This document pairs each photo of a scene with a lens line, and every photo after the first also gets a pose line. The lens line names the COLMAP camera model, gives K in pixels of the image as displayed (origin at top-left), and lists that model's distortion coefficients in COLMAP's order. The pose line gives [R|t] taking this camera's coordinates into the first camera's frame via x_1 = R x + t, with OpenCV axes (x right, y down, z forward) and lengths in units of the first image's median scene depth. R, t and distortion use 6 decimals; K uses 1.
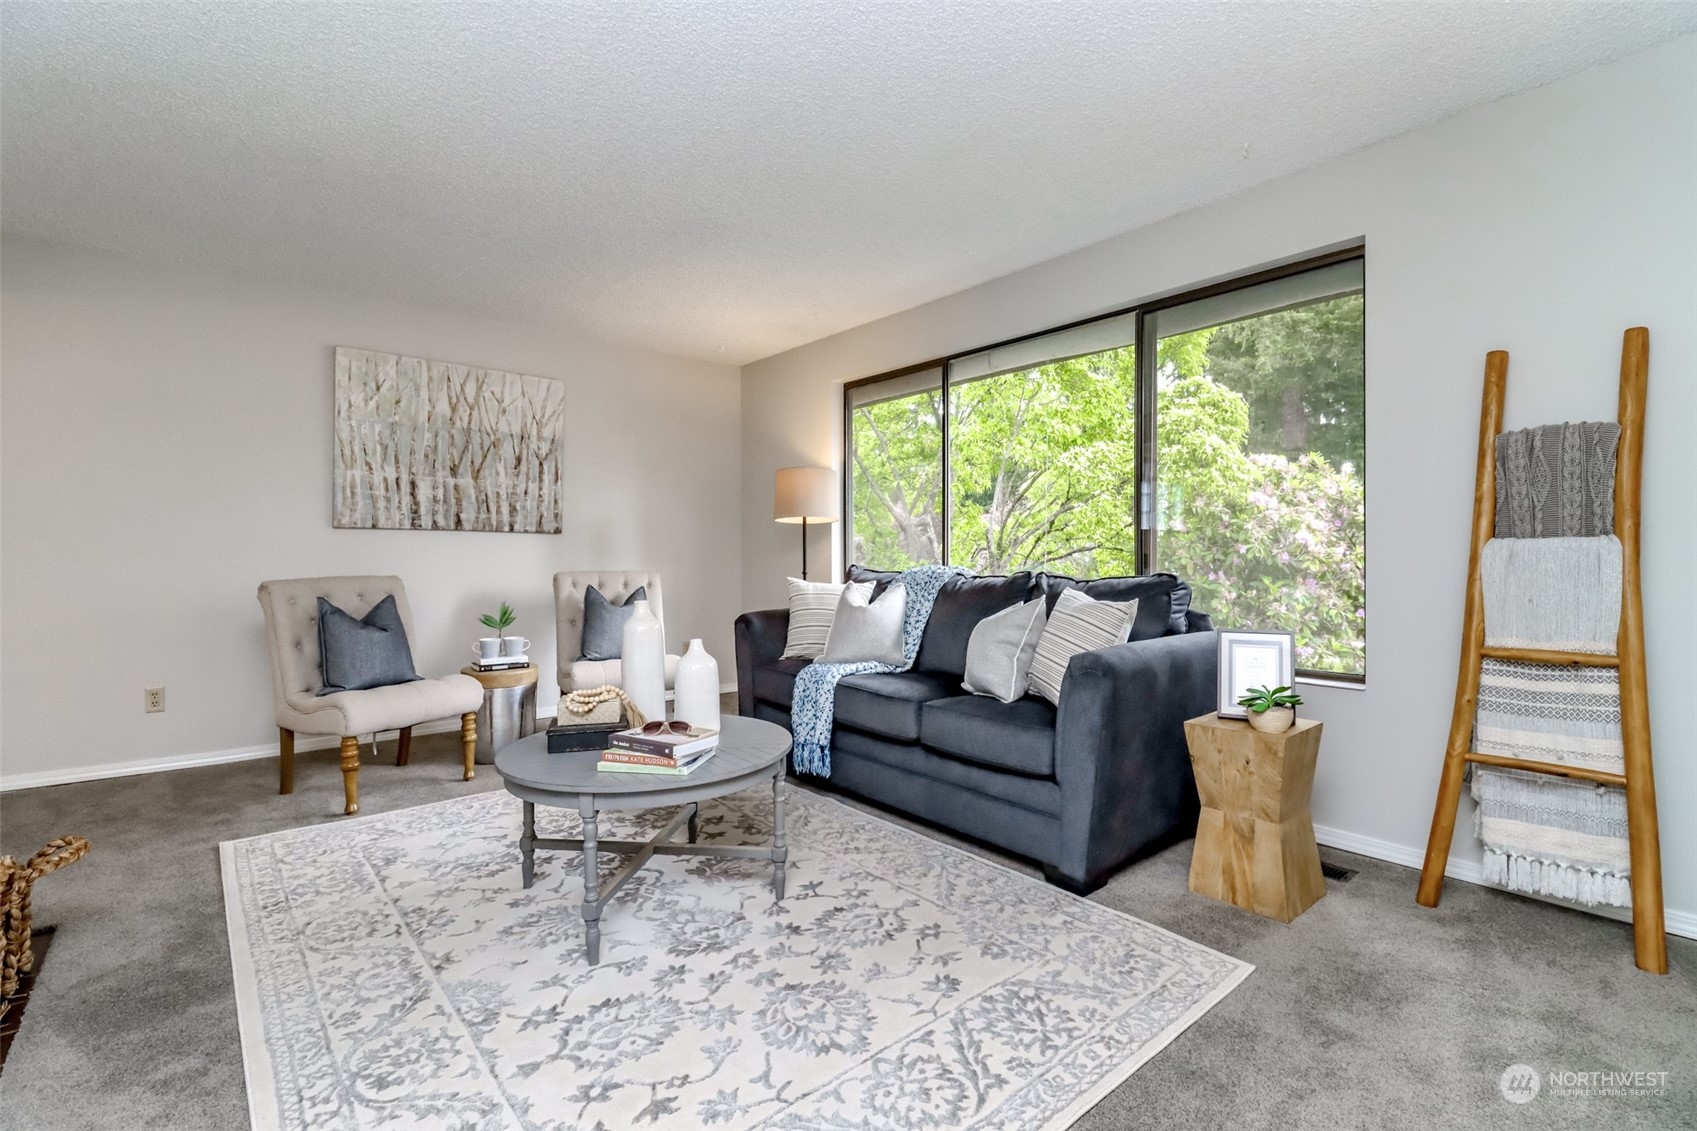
lens RADIAL K [[783.4, 0, 852.8], [0, 783.4, 559.2], [0, 0, 1]] dist [-0.000255, -0.000392]
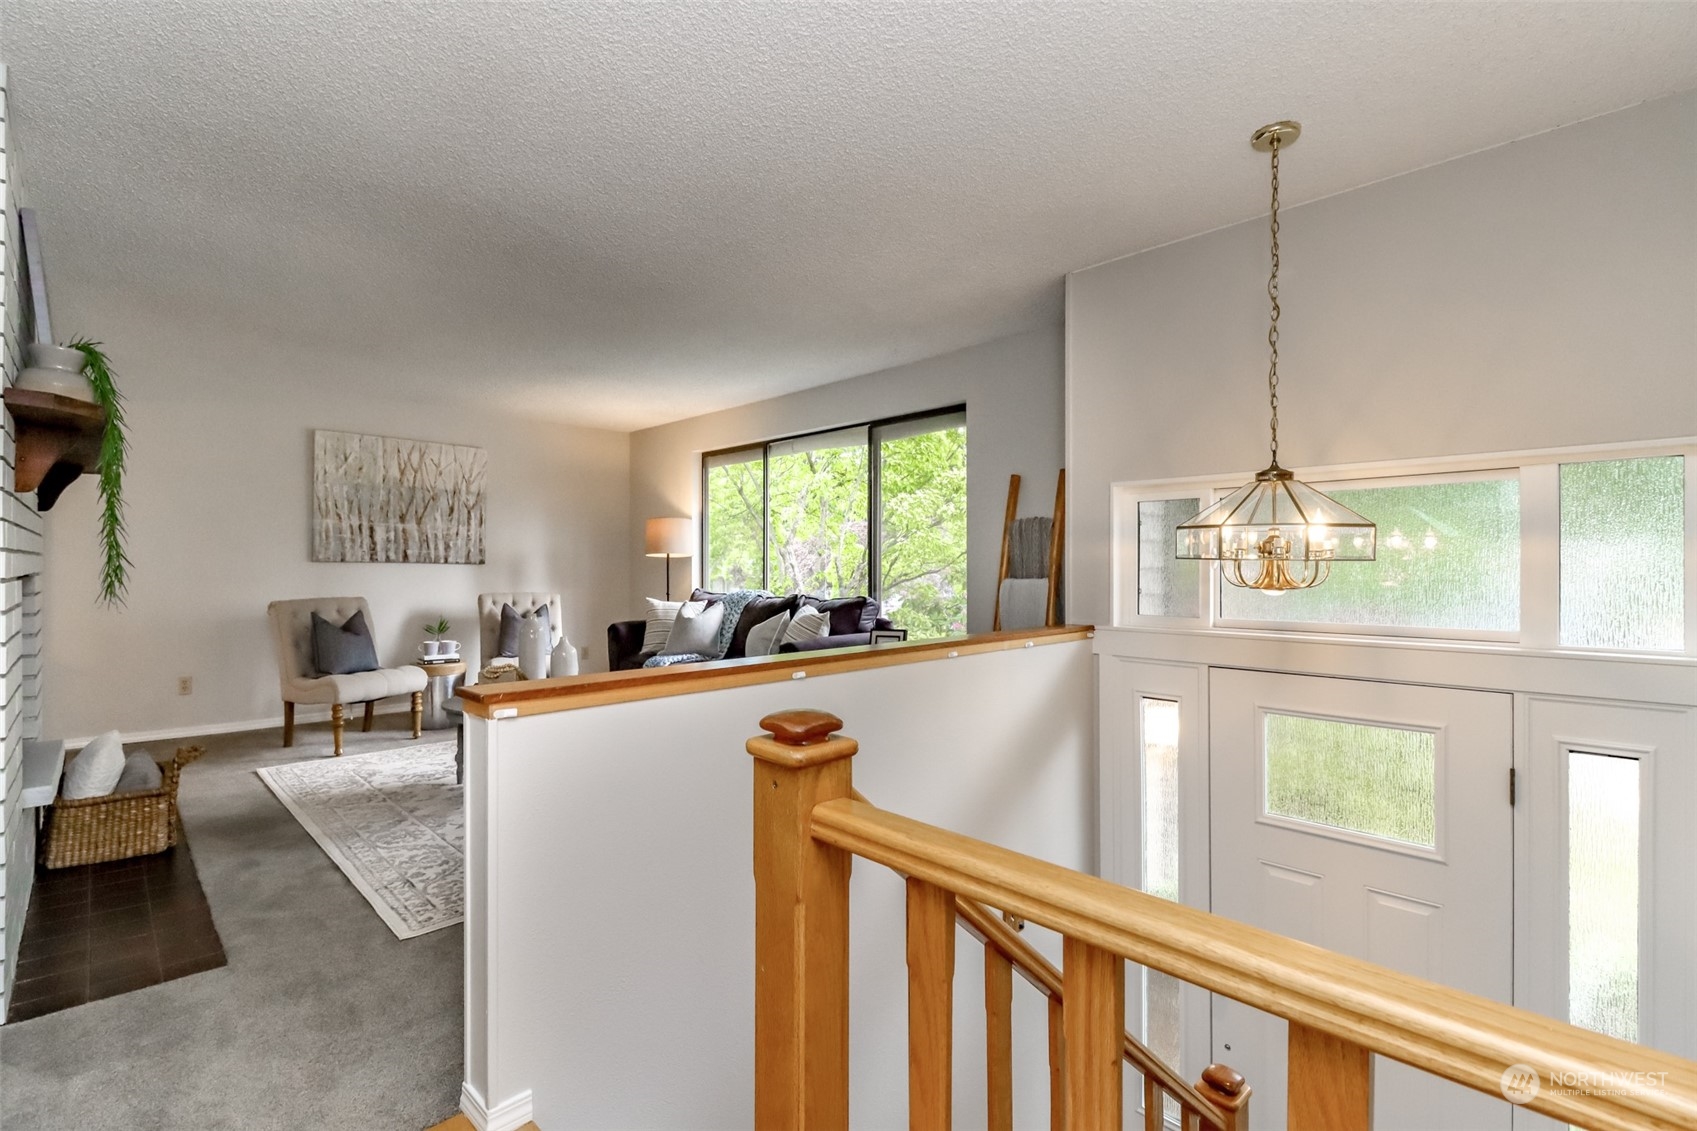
lens RADIAL K [[783.4, 0, 844.6], [0, 783.4, 574.2], [0, 0, 1]] dist [-0.000255, -0.000392]
pose [[0.997788, 0.001385, 0.066455, 0.167835], [-0.001386, 0.999999, -0.000041, -0.018992], [-0.066455, -0.000052, 0.997789, -0.413420]]
